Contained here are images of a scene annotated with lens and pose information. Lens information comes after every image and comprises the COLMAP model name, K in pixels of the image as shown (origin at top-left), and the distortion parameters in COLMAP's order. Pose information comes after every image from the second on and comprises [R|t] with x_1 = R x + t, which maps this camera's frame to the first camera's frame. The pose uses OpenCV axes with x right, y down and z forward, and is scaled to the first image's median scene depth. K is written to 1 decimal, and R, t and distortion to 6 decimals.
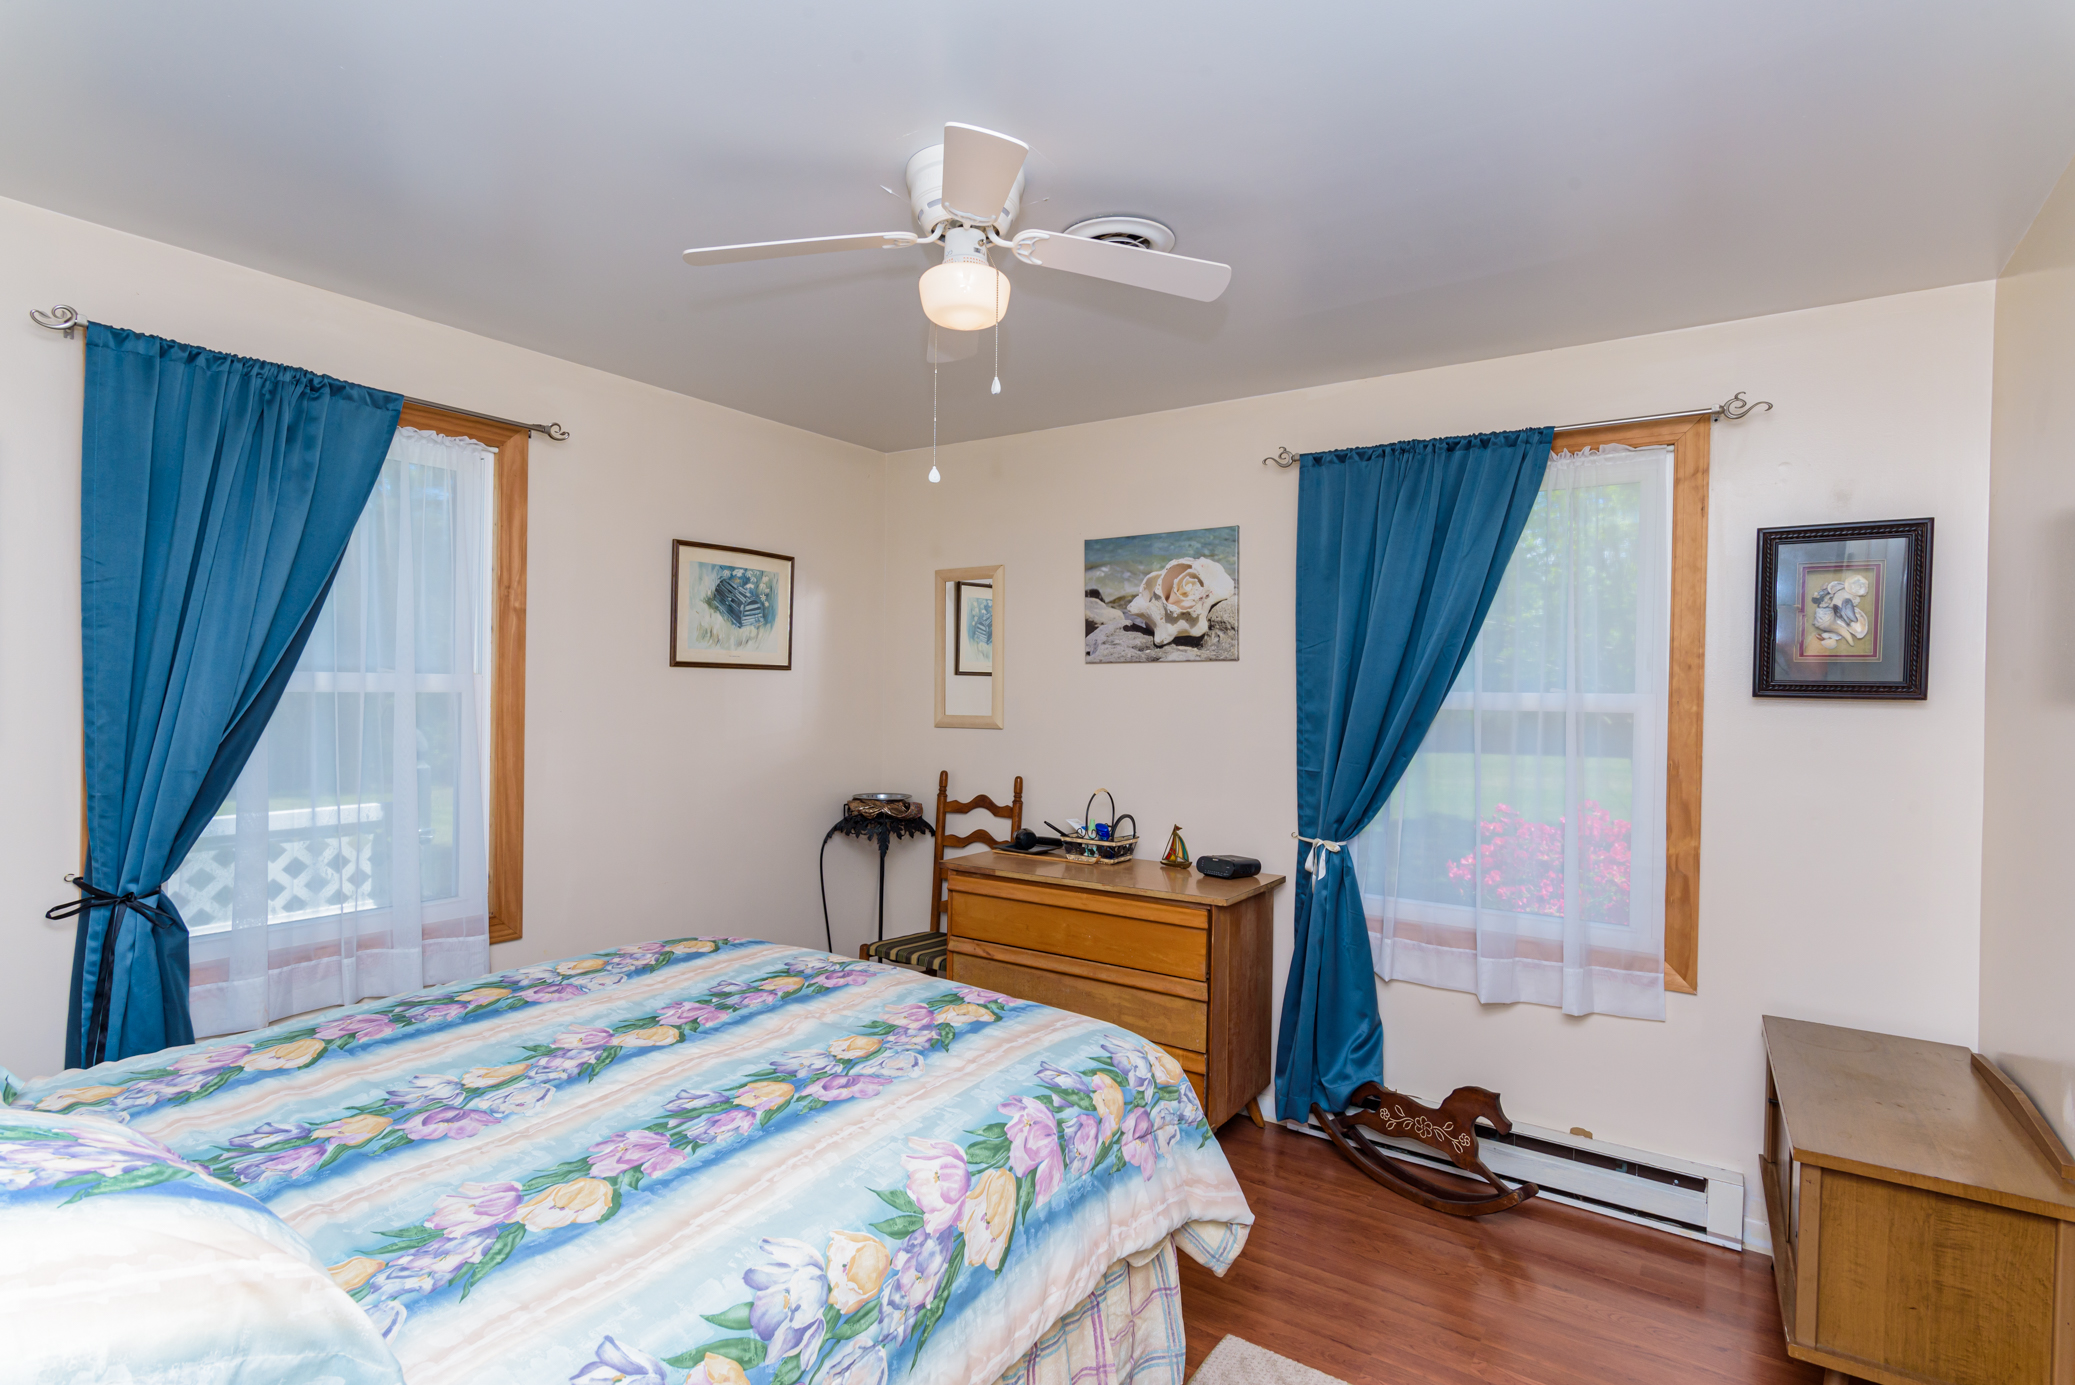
lens RADIAL K [[1019.9, 0, 1046.8], [0, 1019.9, 702.9], [0, 0, 1]] dist [0.005640, -0.001761]
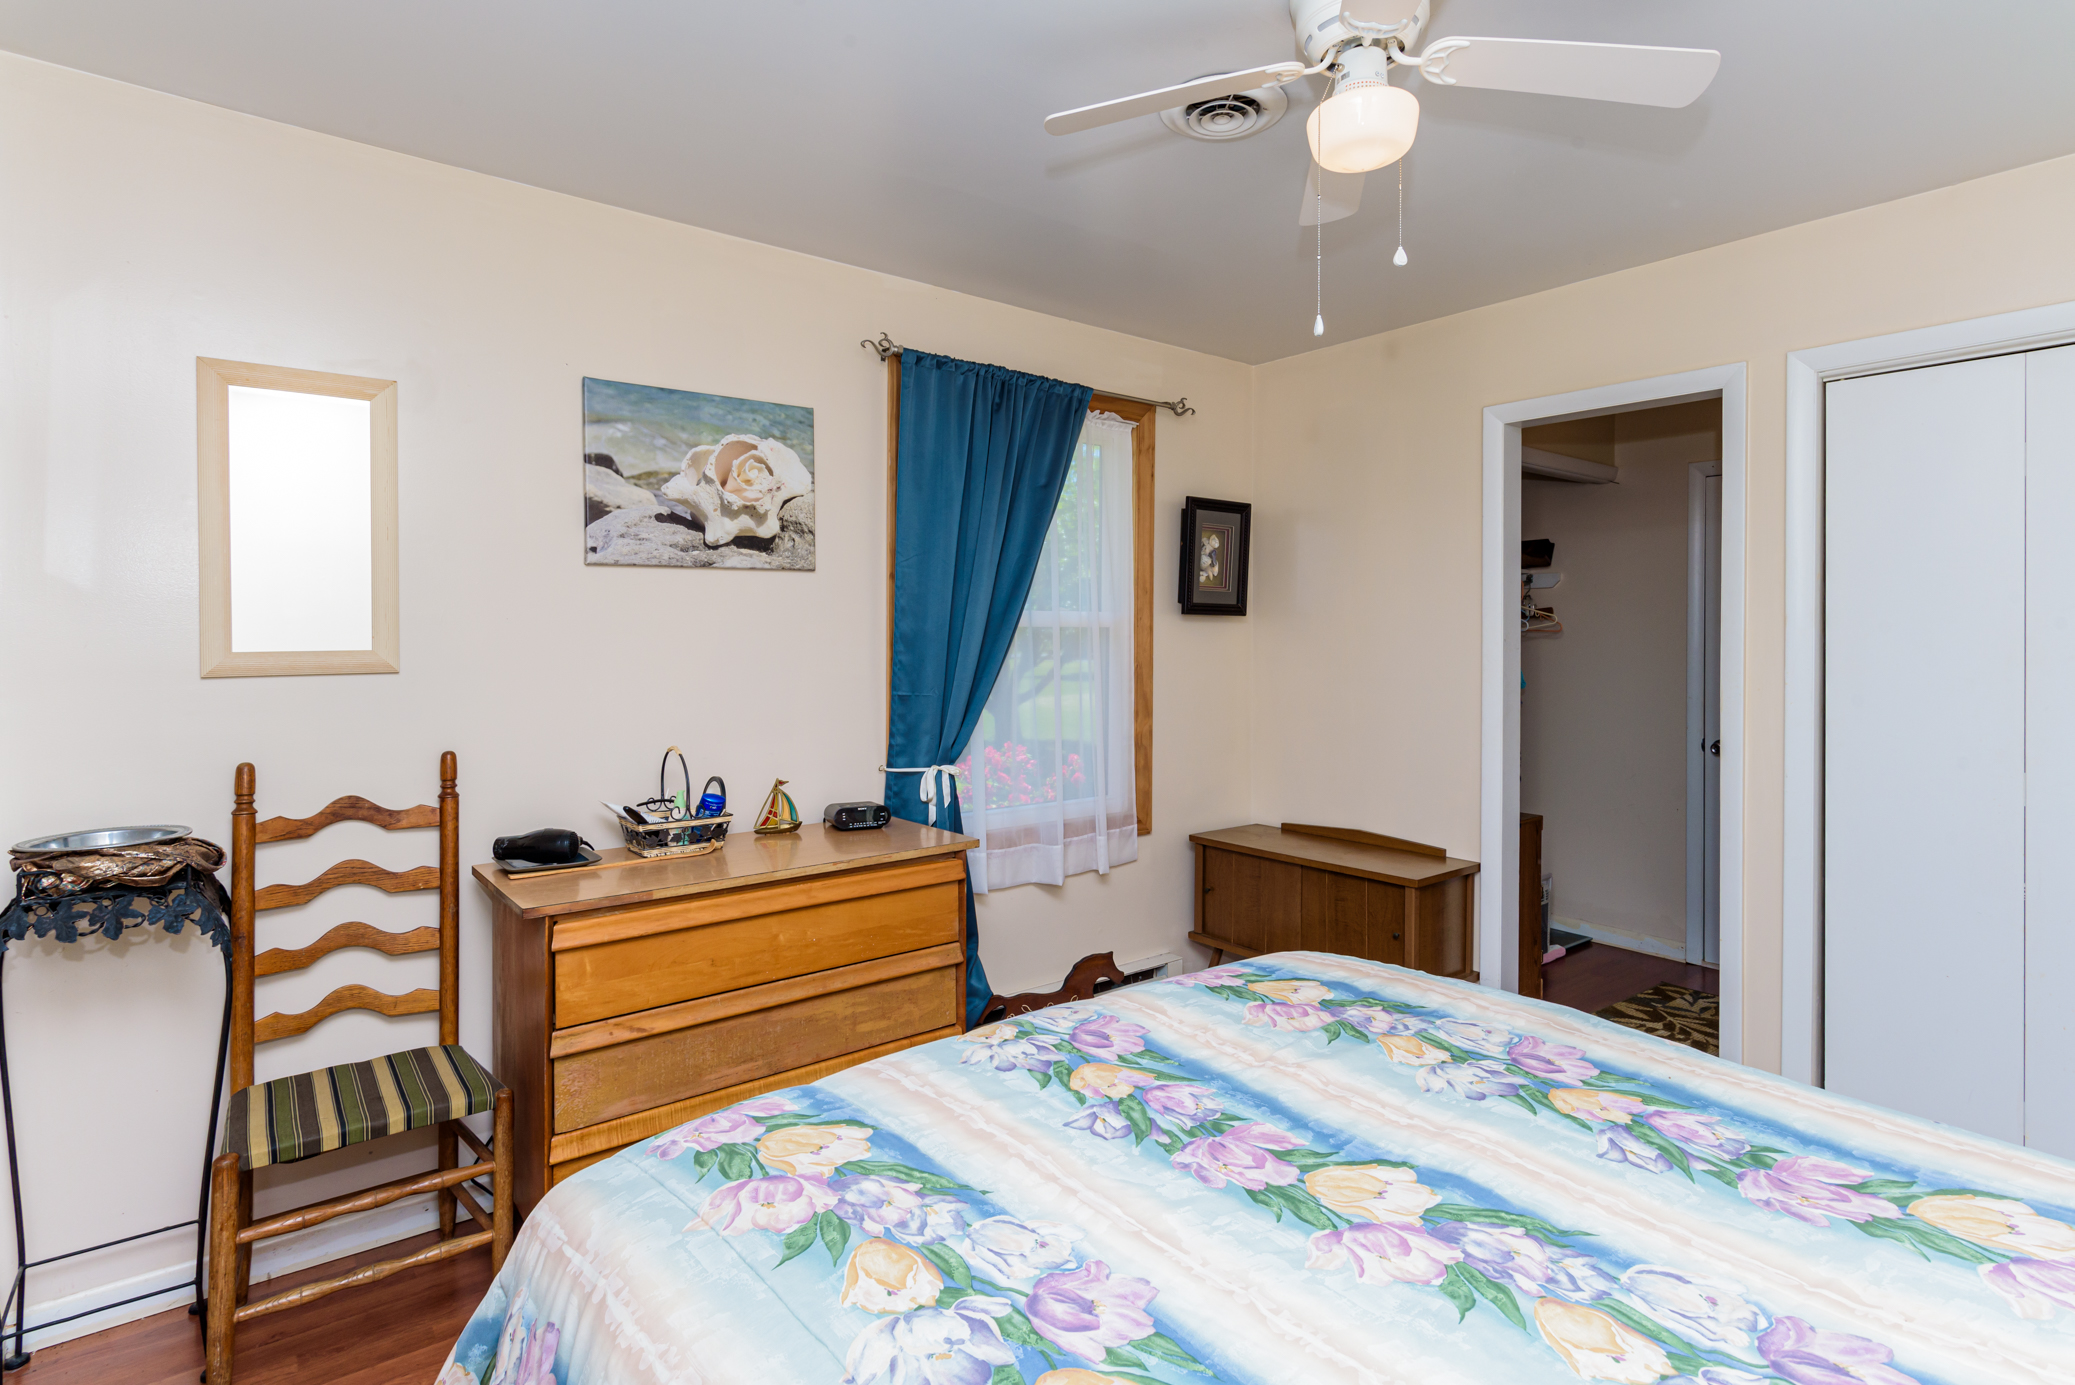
lens RADIAL K [[1019.9, 0, 1079.9], [0, 1019.9, 647.6], [0, 0, 1]] dist [0.005640, -0.001761]
pose [[0.300589, -0.026838, 0.953376, -0.530088], [0.014743, 0.999615, 0.023491, 0.004283], [-0.953640, 0.006994, 0.300869, 0.532418]]
